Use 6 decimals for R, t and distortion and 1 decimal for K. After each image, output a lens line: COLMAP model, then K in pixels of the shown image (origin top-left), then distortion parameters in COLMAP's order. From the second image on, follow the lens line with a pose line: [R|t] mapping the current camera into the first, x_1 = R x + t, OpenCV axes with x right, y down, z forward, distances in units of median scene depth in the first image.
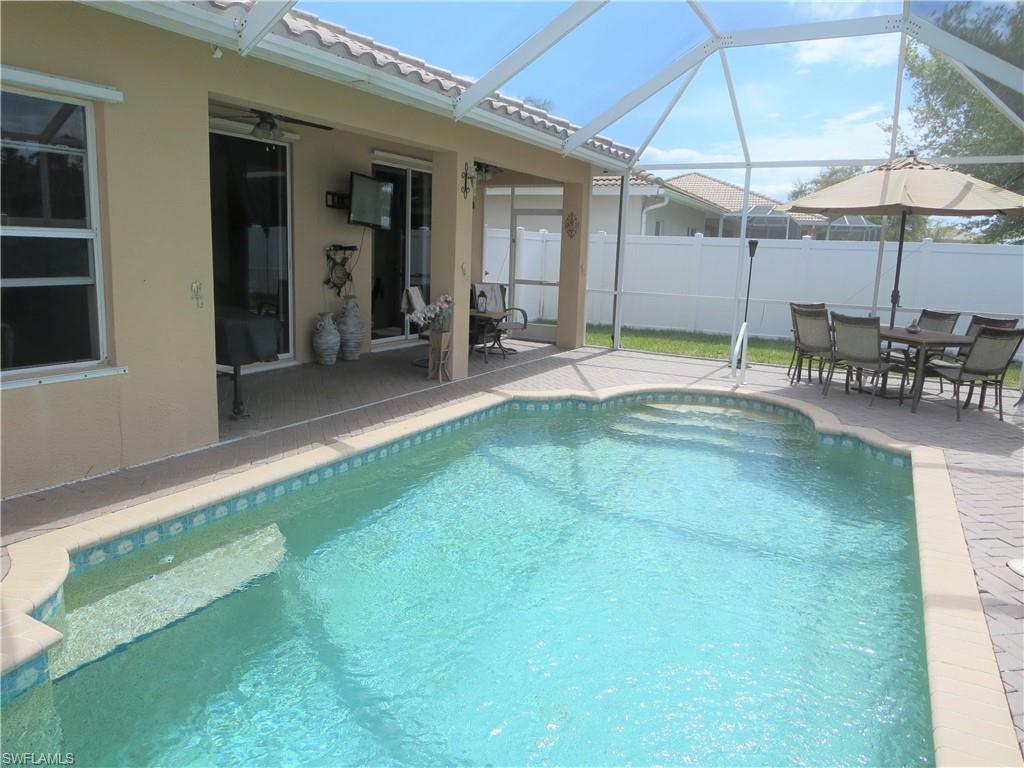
lens RADIAL K [[715.7, 0, 512.0], [0, 715.7, 384.0], [0, 0, 1]] dist [-0.030820, 0.000018]
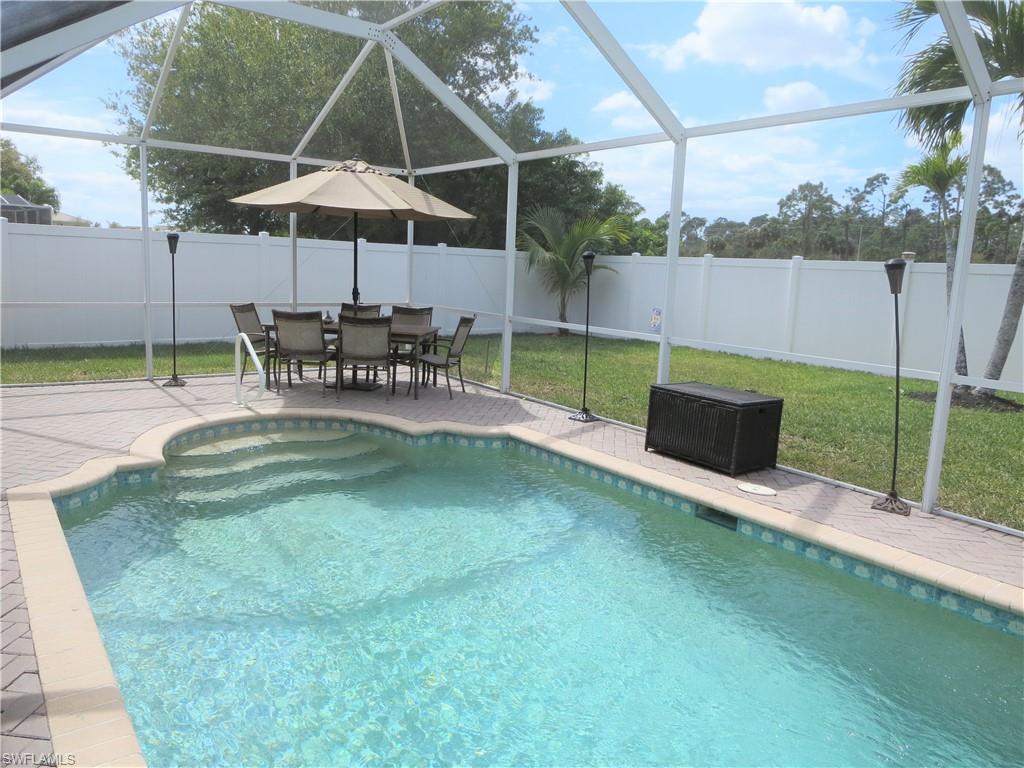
lens RADIAL K [[715.7, 0, 512.0], [0, 715.7, 384.0], [0, 0, 1]] dist [-0.030820, 0.000018]
pose [[0.410176, -0.163906, 0.897157, -0.341301], [0.134363, 0.983844, 0.118313, -0.088587], [-0.902054, 0.072016, 0.425572, 0.370792]]
